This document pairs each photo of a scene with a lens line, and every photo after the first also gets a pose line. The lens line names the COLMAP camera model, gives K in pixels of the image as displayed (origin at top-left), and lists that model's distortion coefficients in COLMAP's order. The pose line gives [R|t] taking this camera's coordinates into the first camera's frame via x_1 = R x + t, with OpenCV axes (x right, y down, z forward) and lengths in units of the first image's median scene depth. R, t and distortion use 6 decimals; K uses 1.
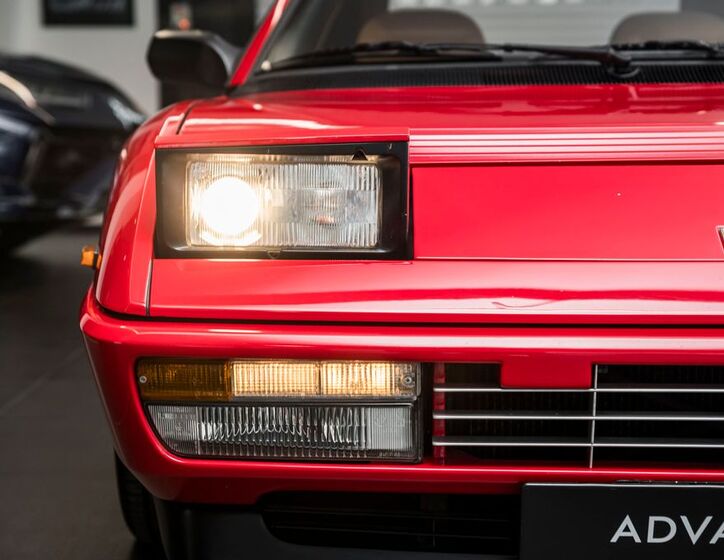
lens RADIAL K [[1509.1, 0, 365.7], [0, 1509.1, 281.5], [0, 0, 1]] dist [0.086051, 0.000000]
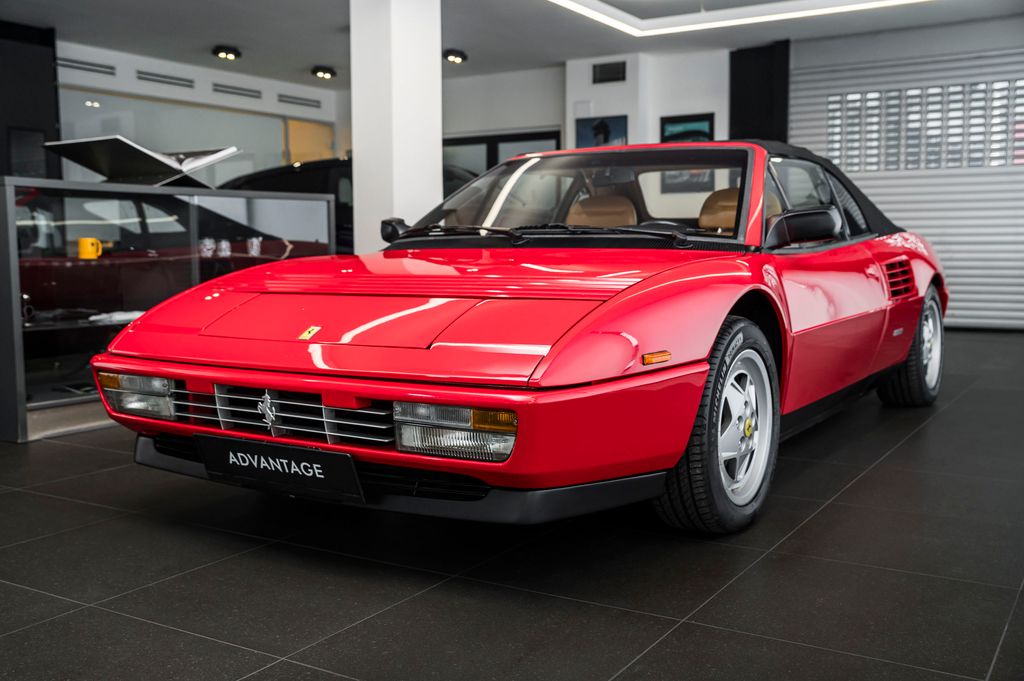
lens RADIAL K [[1020.1, 0, 506.9], [0, 1020.1, 337.7], [0, 0, 1]] dist [-0.026653, 0.000000]
pose [[0.876493, 0.044071, -0.479393, 1.229288], [-0.050561, 0.998721, -0.000630, -0.033999], [0.478752, 0.024791, 0.877600, -0.133186]]
